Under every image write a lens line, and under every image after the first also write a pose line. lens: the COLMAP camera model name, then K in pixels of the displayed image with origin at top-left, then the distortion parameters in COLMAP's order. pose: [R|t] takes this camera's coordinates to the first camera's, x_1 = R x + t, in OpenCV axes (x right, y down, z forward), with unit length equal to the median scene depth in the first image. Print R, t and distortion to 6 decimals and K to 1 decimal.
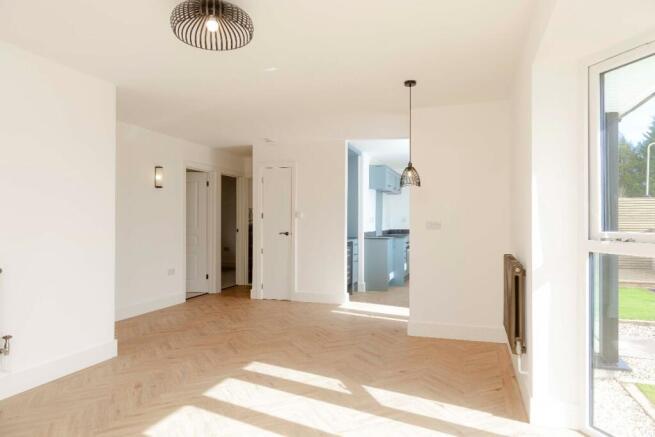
lens RADIAL K [[447.2, 0, 327.5], [0, 447.2, 218.5], [0, 0, 1]] dist [-0.003183, -0.001131]
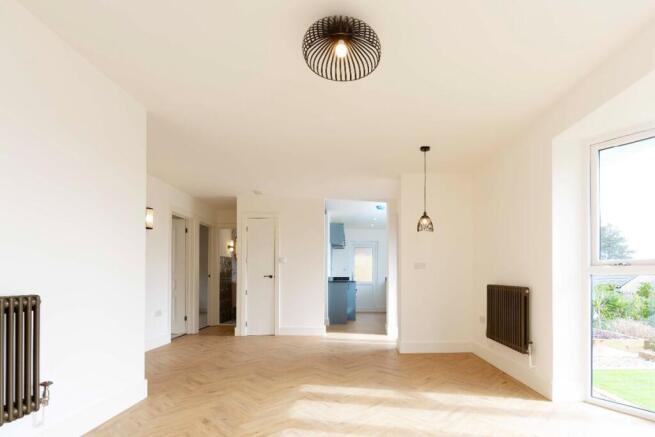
lens RADIAL K [[344.1, 0, 348.5], [0, 344.1, 278.4], [0, 0, 1]] dist [-0.004651, -0.000911]
pose [[0.928267, 0.004050, 0.371893, -0.235995], [-0.004570, 0.999989, 0.000519, 0.037218], [-0.371887, -0.002182, 0.928275, 0.112266]]
